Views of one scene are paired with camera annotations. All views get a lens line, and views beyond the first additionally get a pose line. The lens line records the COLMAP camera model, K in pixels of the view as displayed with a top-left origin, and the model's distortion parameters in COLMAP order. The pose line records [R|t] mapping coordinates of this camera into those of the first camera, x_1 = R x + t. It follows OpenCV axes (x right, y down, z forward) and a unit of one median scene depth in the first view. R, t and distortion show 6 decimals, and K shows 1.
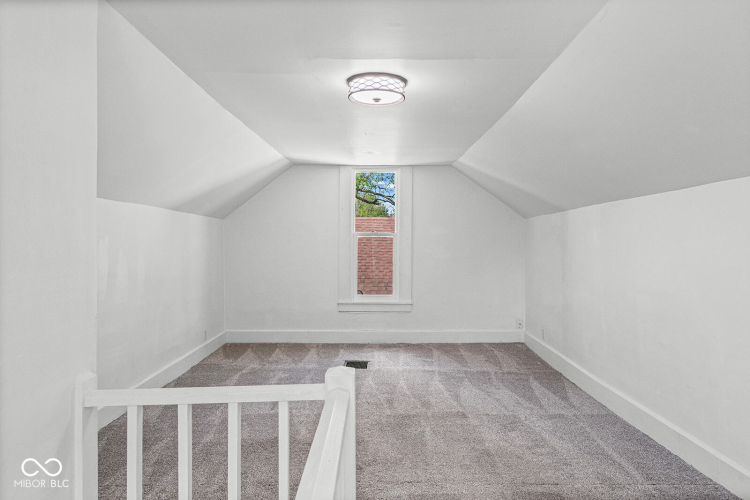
lens RADIAL K [[522.8, 0, 374.8], [0, 522.8, 263.4], [0, 0, 1]] dist [0.005530, 0.000426]
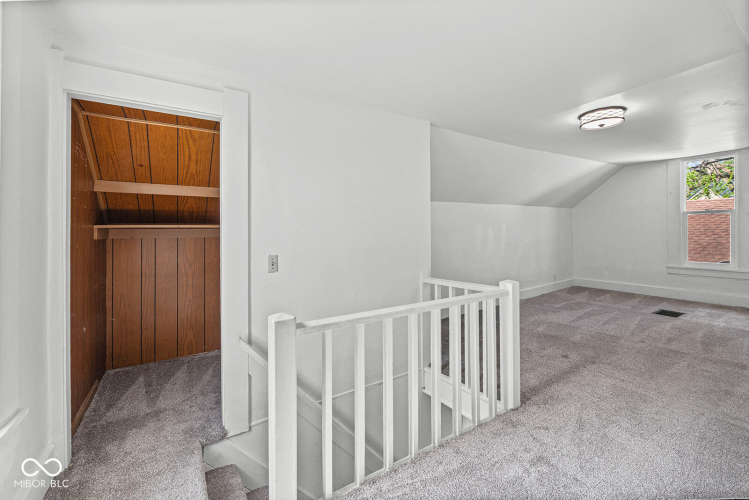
lens RADIAL K [[309.5, 0, 374.5], [0, 309.5, 244.5], [0, 0, 1]] dist [-0.013132, 0.000108]
pose [[0.536902, 0.026021, -0.843243, 0.188090], [-0.009525, 0.999647, 0.024782, 0.009539], [0.843591, -0.005273, 0.536960, -0.022104]]
